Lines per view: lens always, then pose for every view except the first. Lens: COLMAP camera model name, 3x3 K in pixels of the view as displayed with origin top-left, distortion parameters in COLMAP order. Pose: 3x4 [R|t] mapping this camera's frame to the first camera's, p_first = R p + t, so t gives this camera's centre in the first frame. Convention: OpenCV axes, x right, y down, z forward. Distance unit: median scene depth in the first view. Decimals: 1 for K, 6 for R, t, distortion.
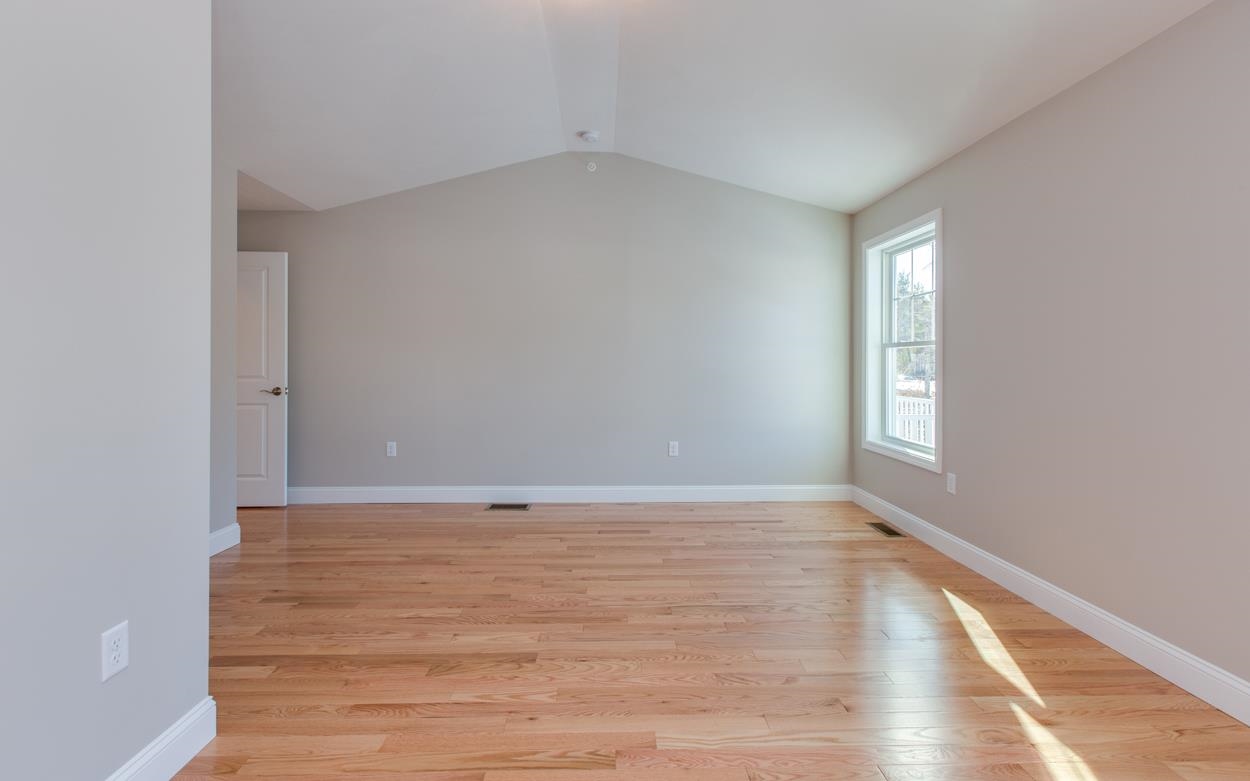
lens RADIAL K [[573.7, 0, 625.2], [0, 573.7, 350.6], [0, 0, 1]] dist [0.000085, -0.001844]
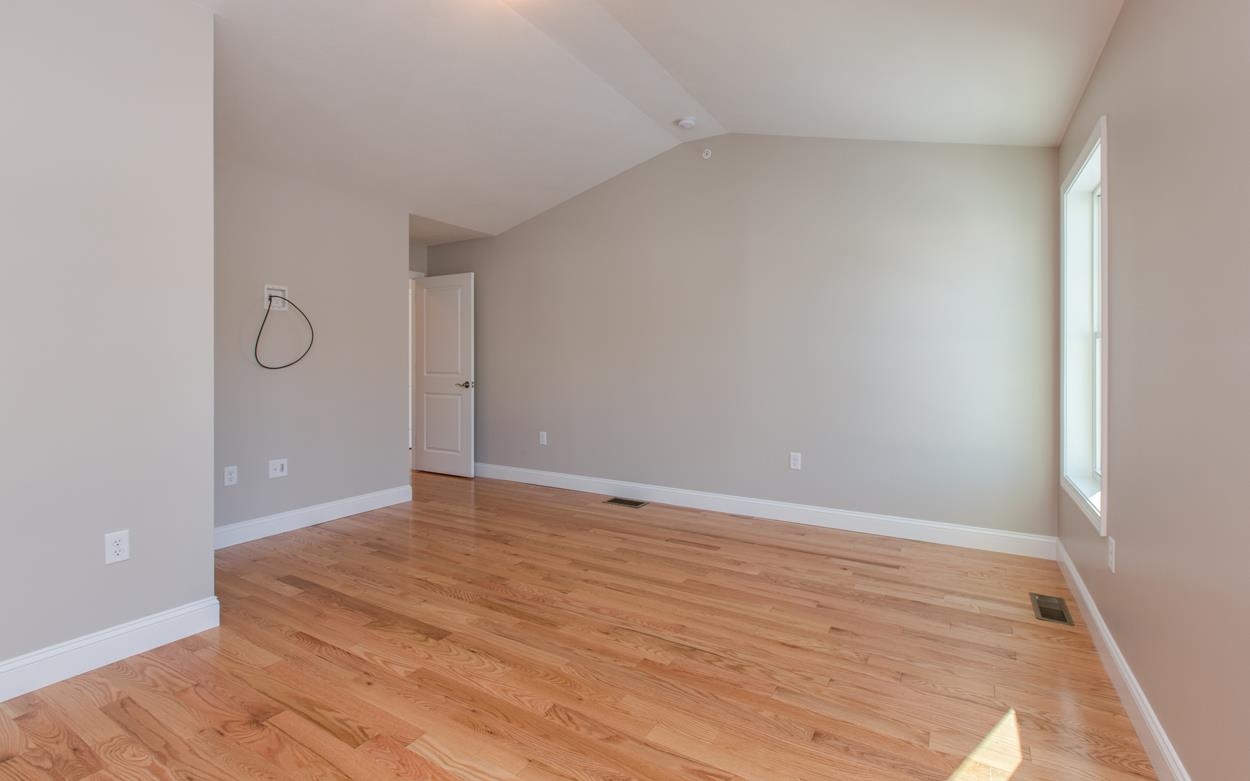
lens RADIAL K [[573.7, 0, 632.5], [0, 573.7, 349.7], [0, 0, 1]] dist [0.000085, -0.001844]
pose [[0.839173, -0.012354, -0.543725, 0.499663], [0.011107, 0.999923, -0.005577, 0.008268], [0.543752, -0.001359, 0.839245, 0.204125]]
